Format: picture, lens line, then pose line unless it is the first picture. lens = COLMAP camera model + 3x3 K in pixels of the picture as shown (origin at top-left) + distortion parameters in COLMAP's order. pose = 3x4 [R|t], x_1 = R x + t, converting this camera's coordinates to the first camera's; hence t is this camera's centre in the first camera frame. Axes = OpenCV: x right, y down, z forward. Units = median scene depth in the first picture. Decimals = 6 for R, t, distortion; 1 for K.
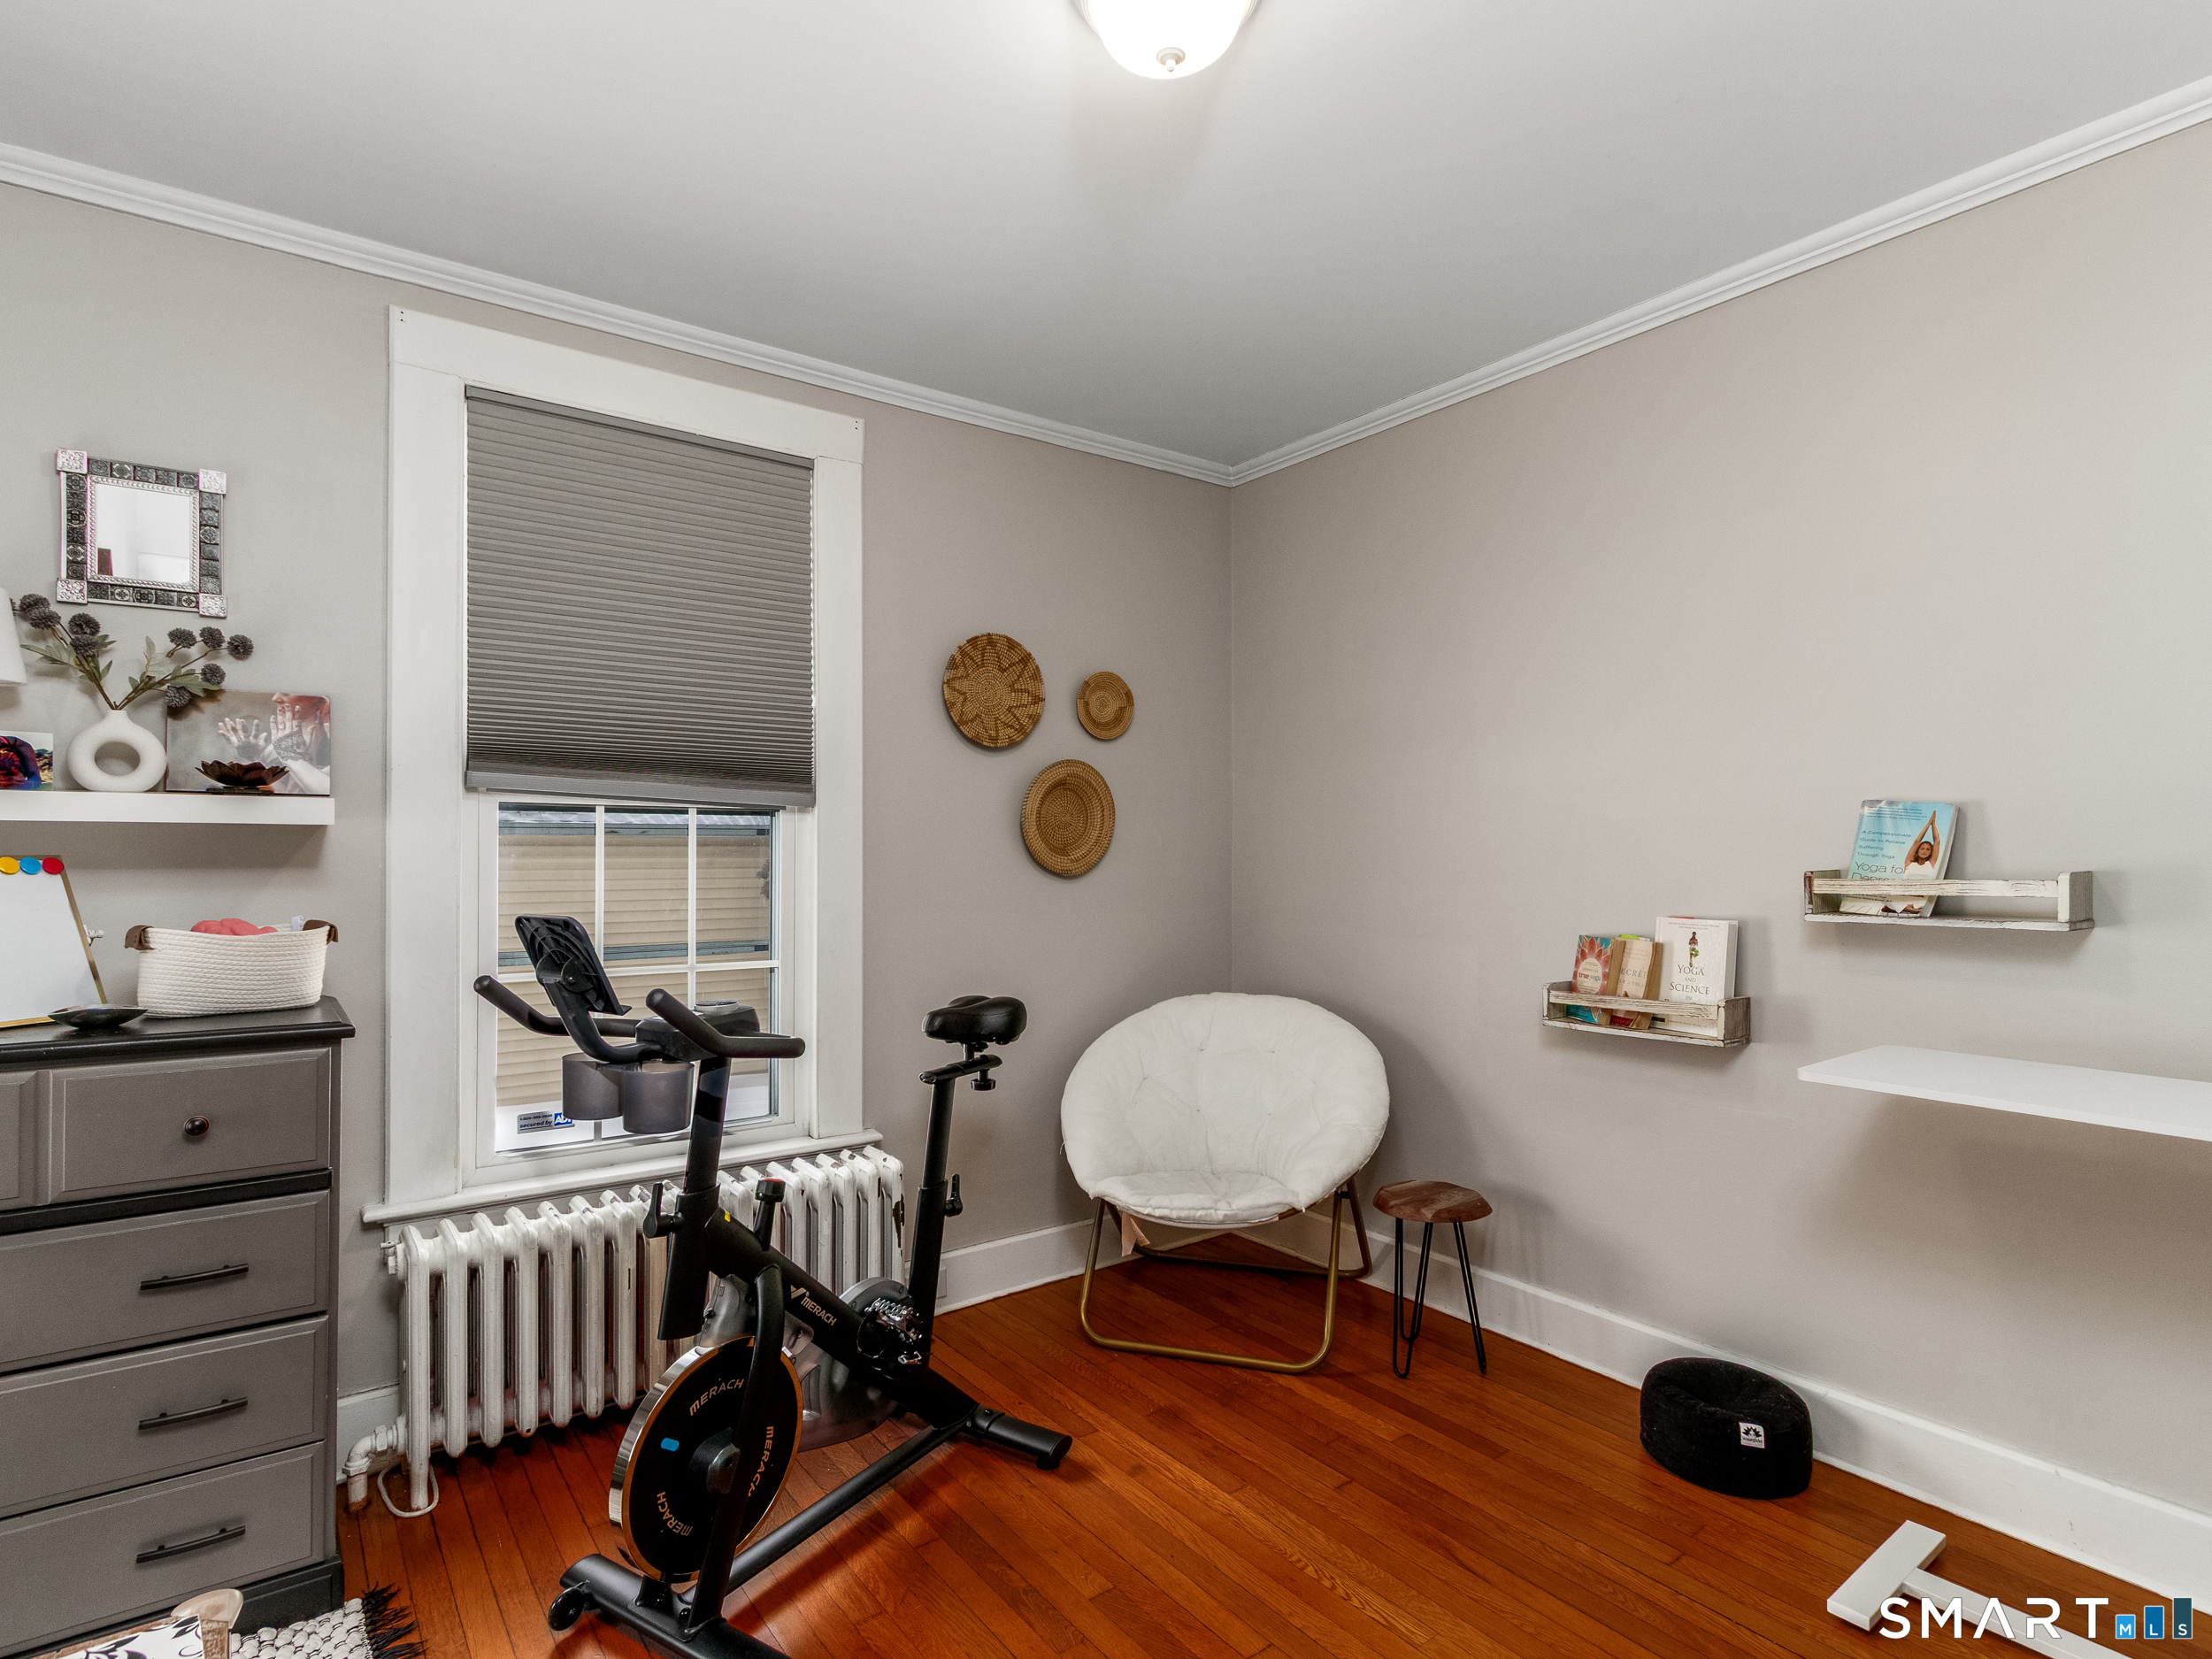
lens RADIAL K [[1155.4, 0, 1115.1], [0, 1155.4, 829.2], [0, 0, 1]] dist [0.006495, -0.001997]
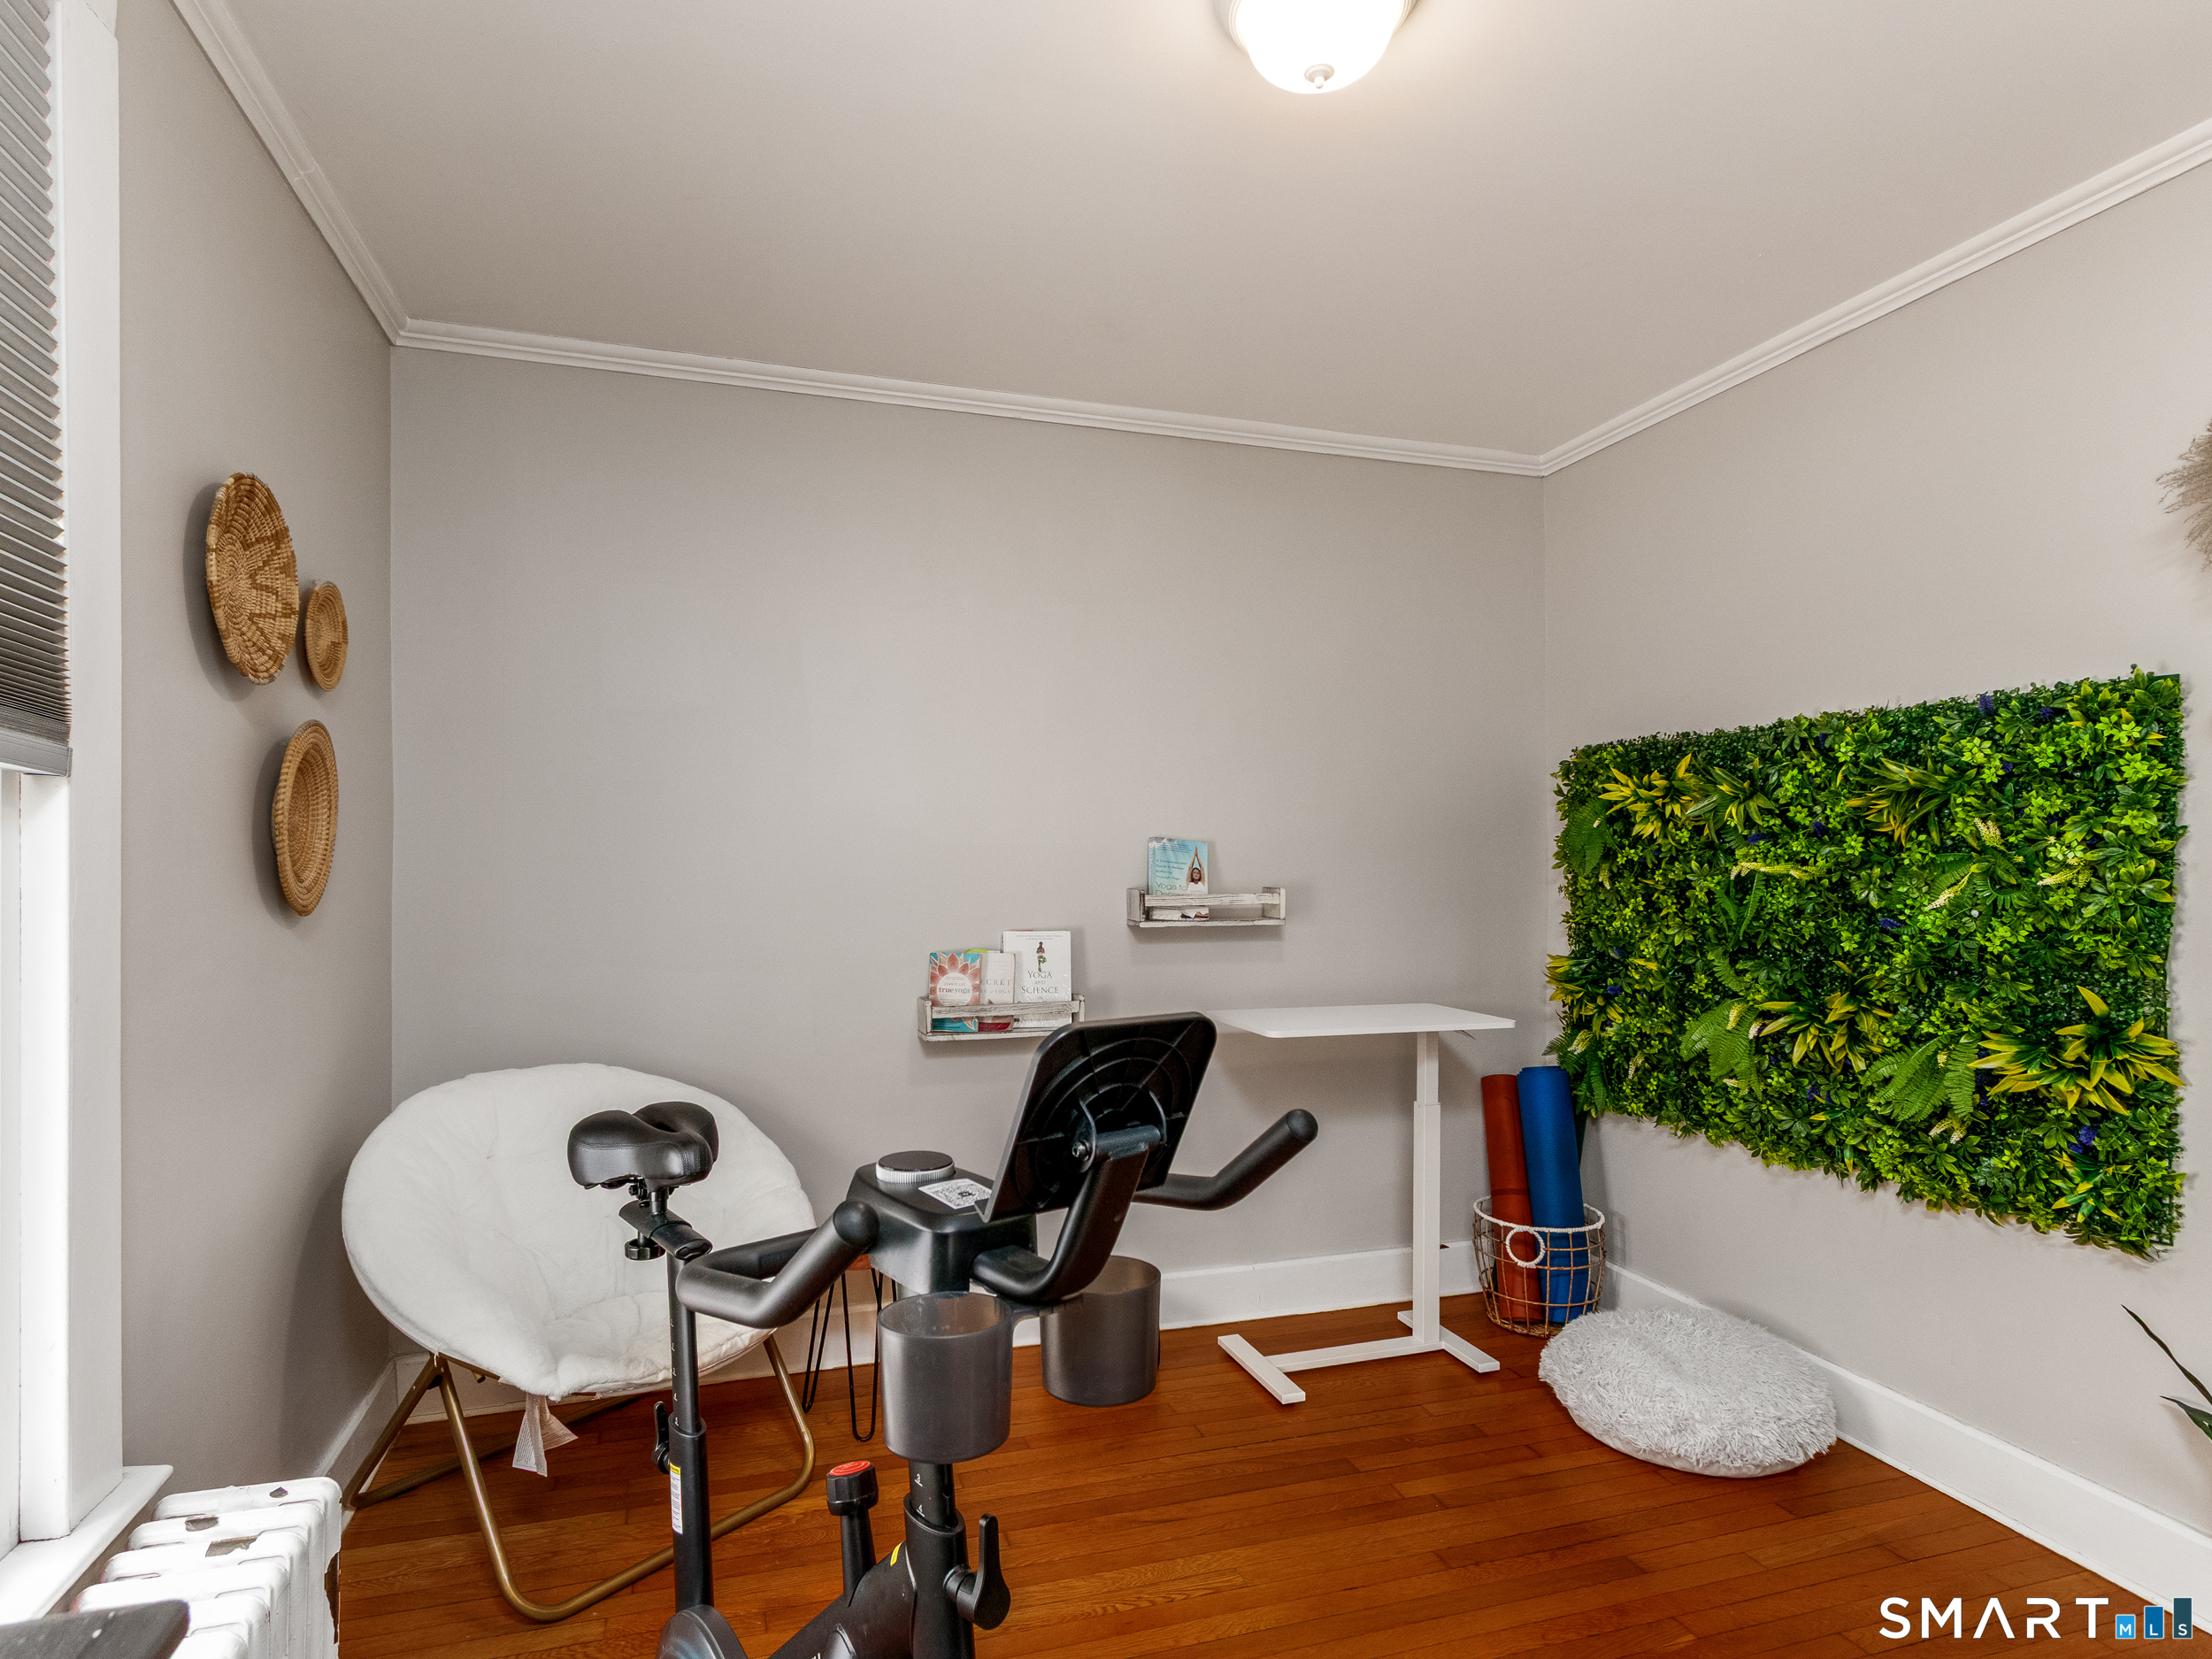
lens RADIAL K [[1155.4, 0, 1107.3], [0, 1155.4, 853.6], [0, 0, 1]] dist [0.006495, -0.001997]
pose [[0.335076, 0.015551, 0.942063, -0.631283], [-0.019960, 0.999757, -0.009404, 0.007771], [-0.941980, -0.015653, 0.335305, 0.564811]]
